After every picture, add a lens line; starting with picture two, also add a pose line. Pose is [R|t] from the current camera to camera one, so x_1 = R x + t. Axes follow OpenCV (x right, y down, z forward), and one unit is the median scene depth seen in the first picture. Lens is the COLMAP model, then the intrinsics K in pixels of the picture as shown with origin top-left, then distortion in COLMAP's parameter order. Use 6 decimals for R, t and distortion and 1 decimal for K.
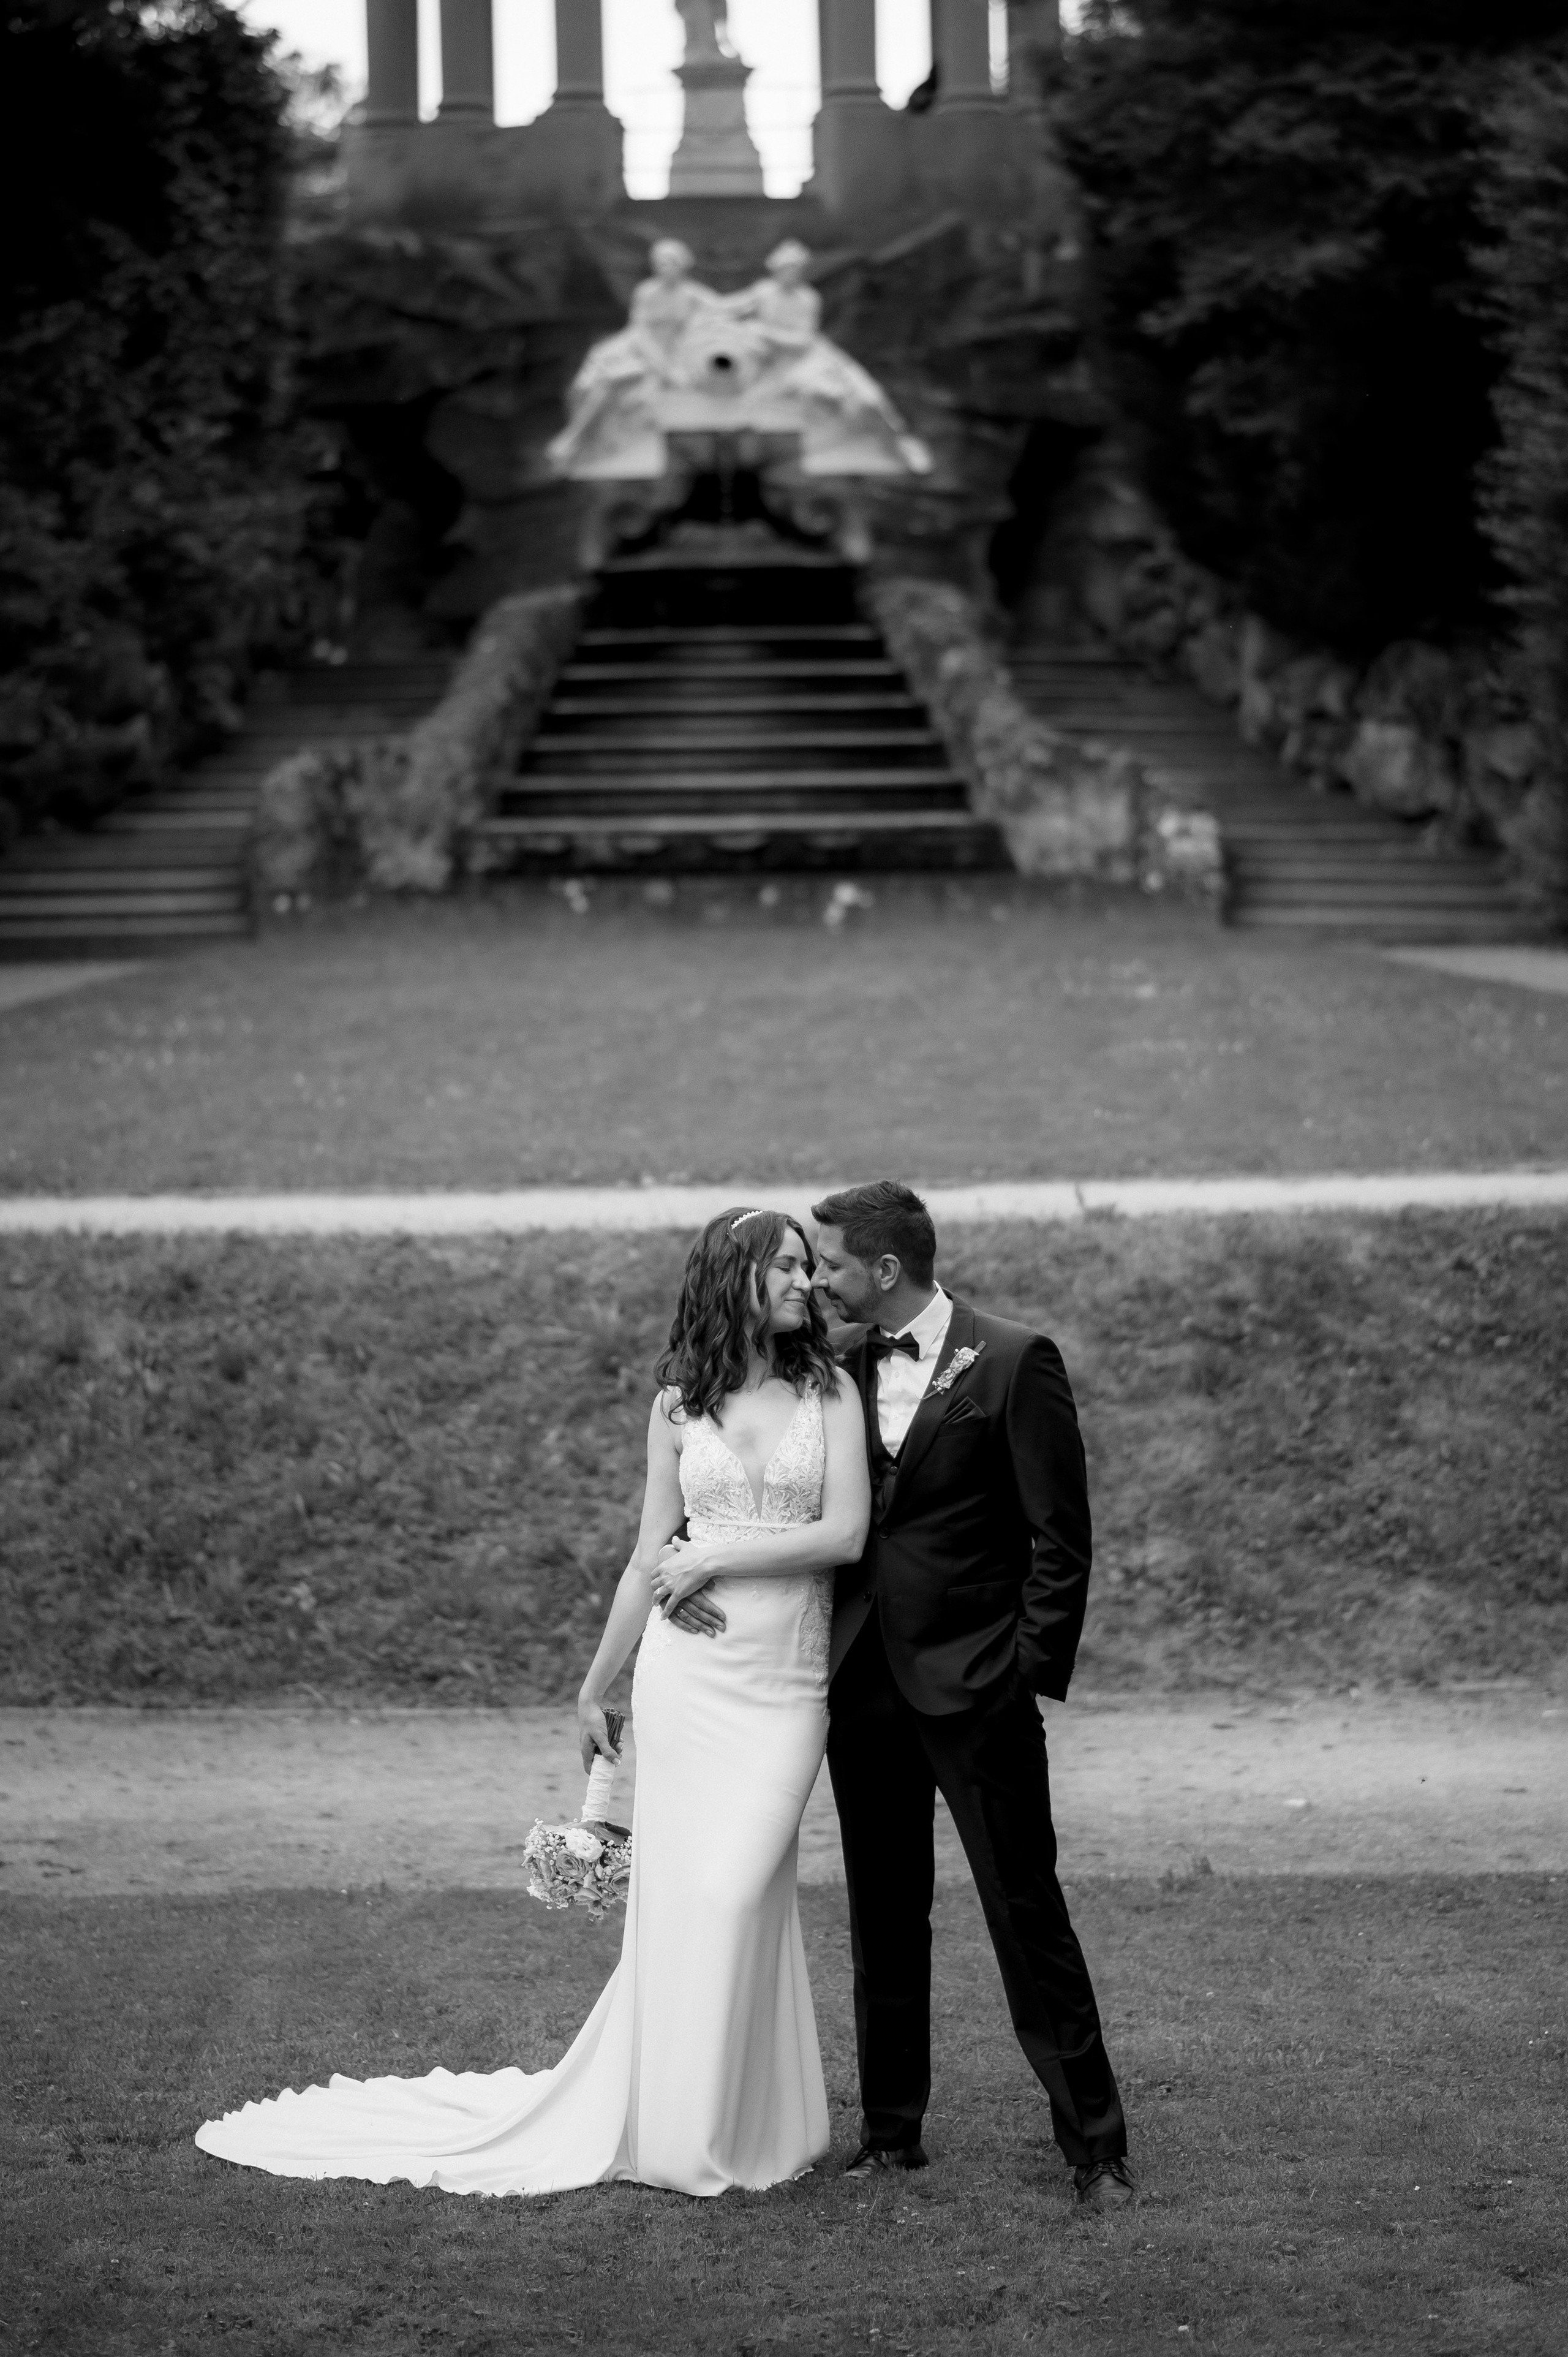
lens RADIAL K [[8705.4, 0, 789.2], [0, 8705.4, 1176.7], [0, 0, 1]] dist [-0.200743, 0.000000]
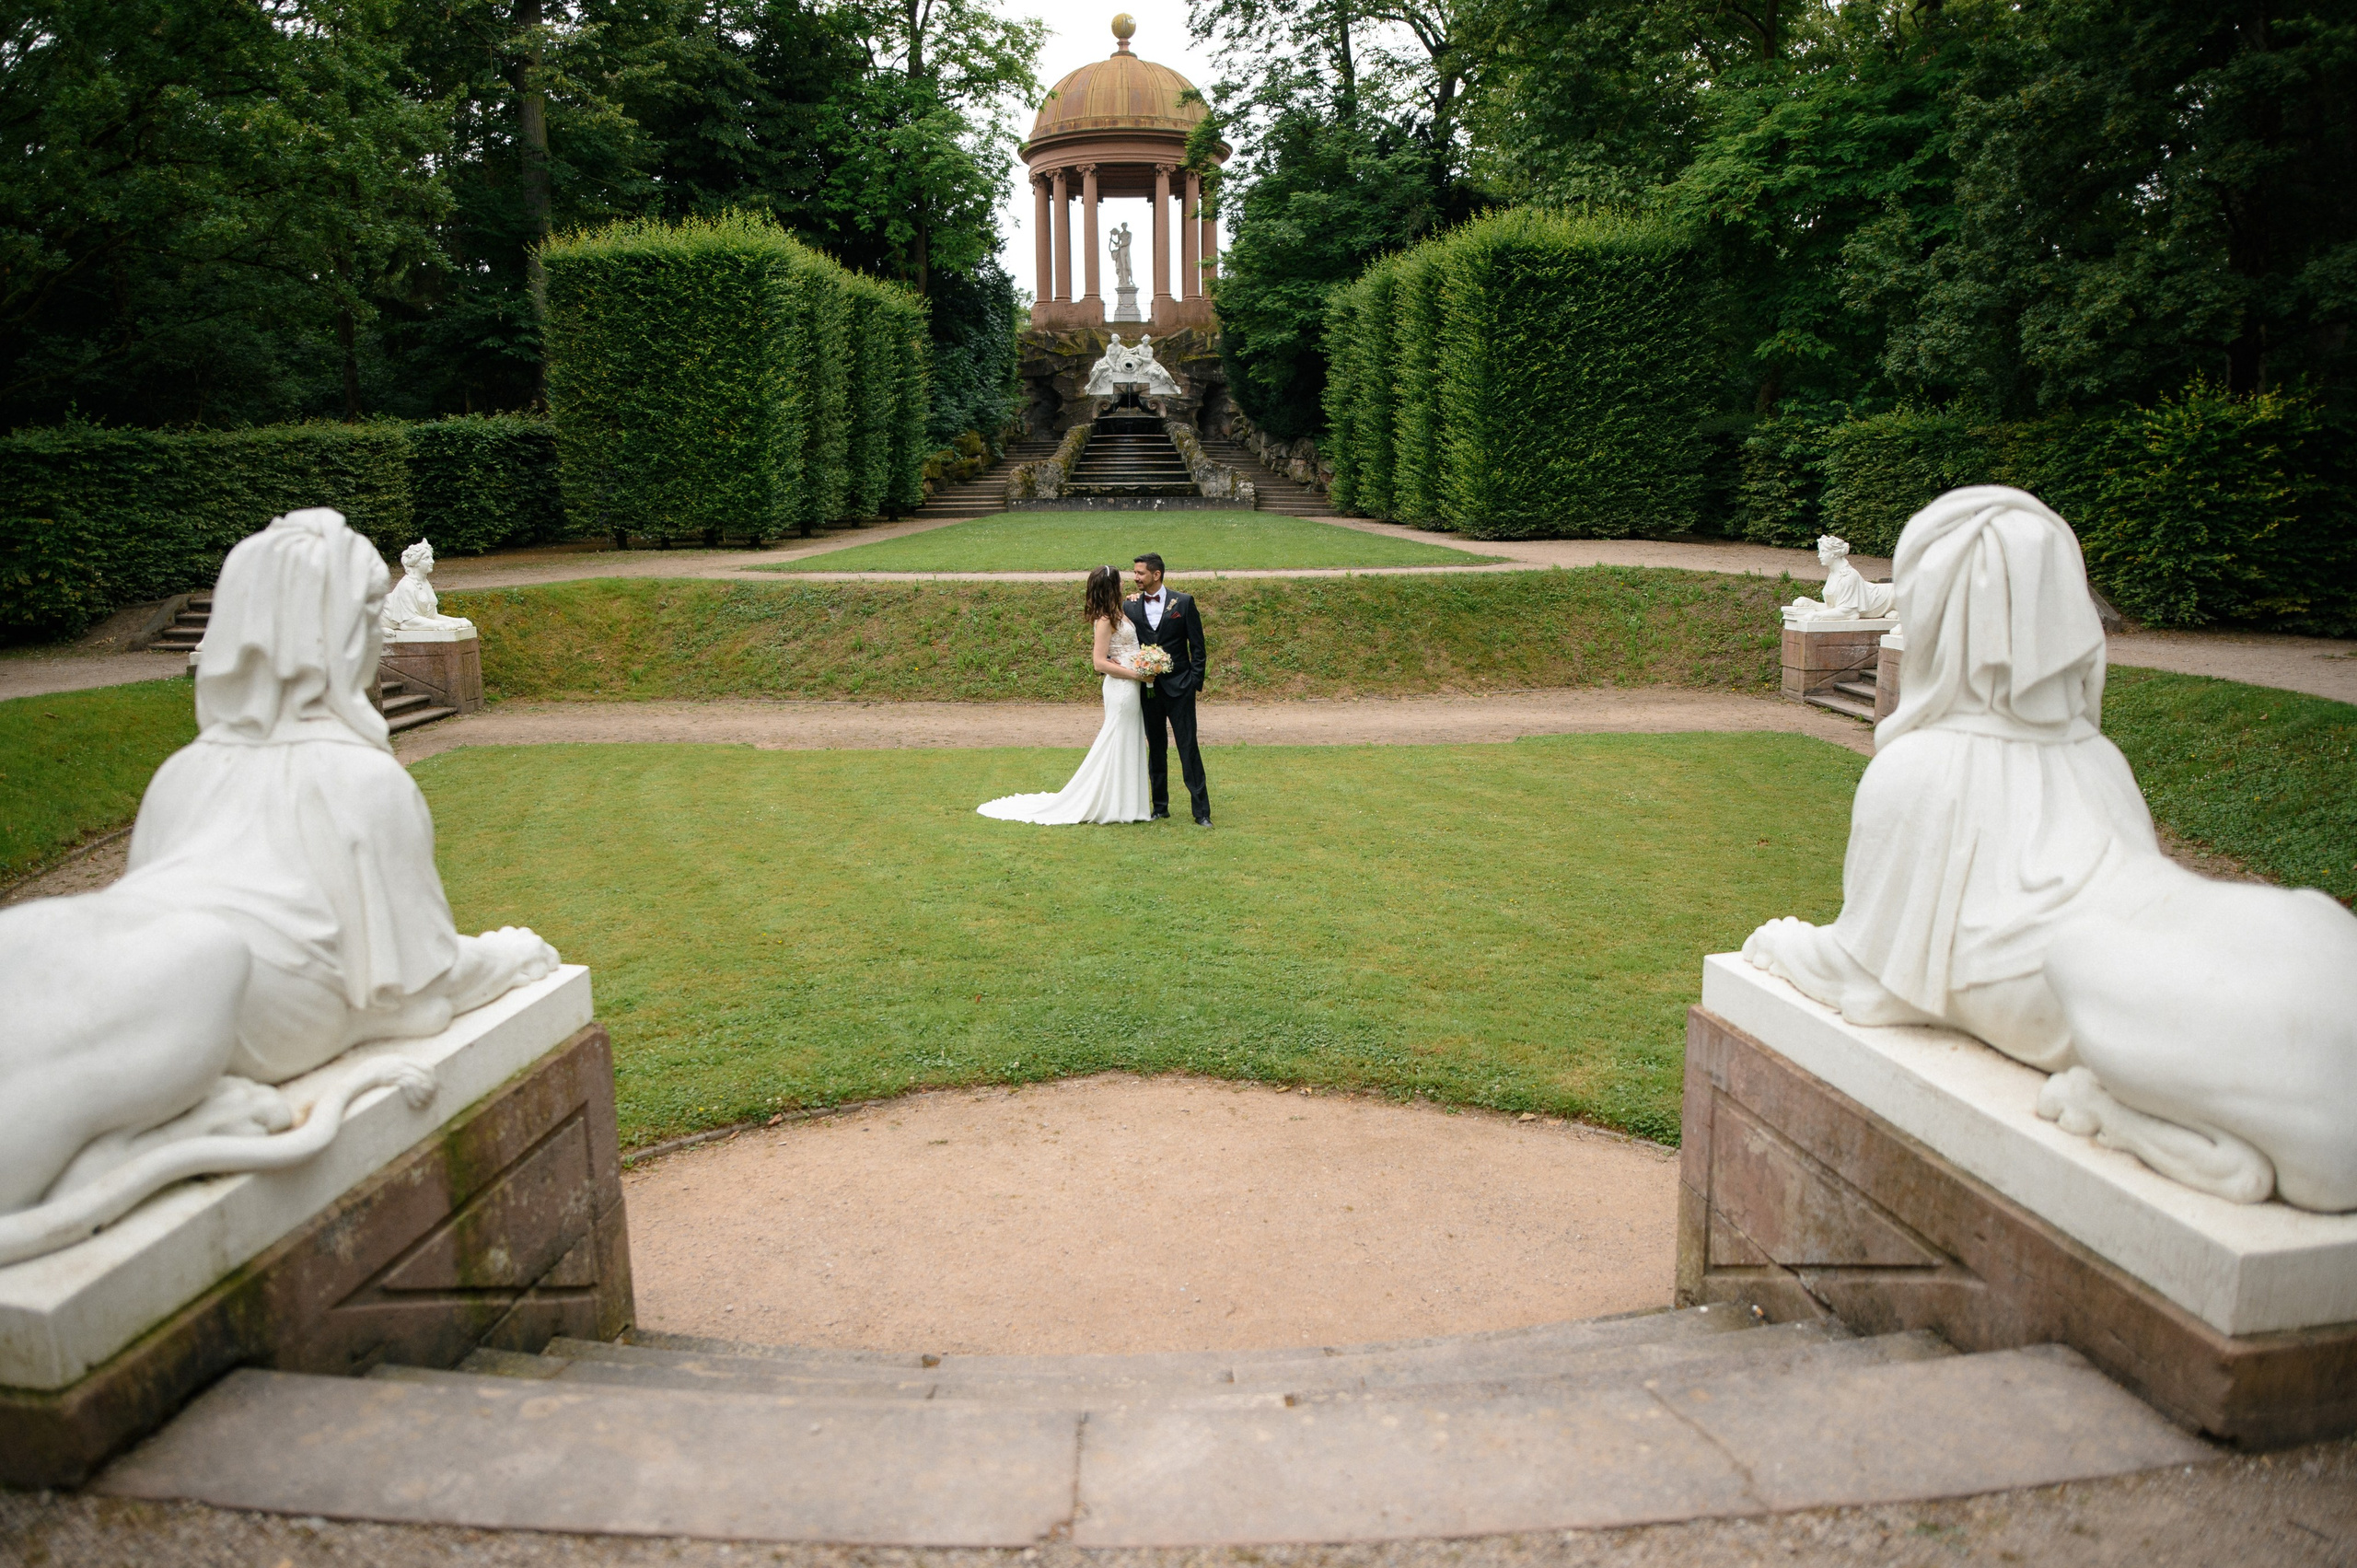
lens RADIAL K [[8706.8, 0, 1177.2], [0, 8706.8, 784.6], [0, 0, 1]] dist [-0.200743, 0.000000]
pose [[0.997523, 0.004148, 0.070226, -0.259023], [-0.015926, 0.985657, 0.168010, -0.563776], [-0.068521, -0.168712, 0.983281, -2.866125]]
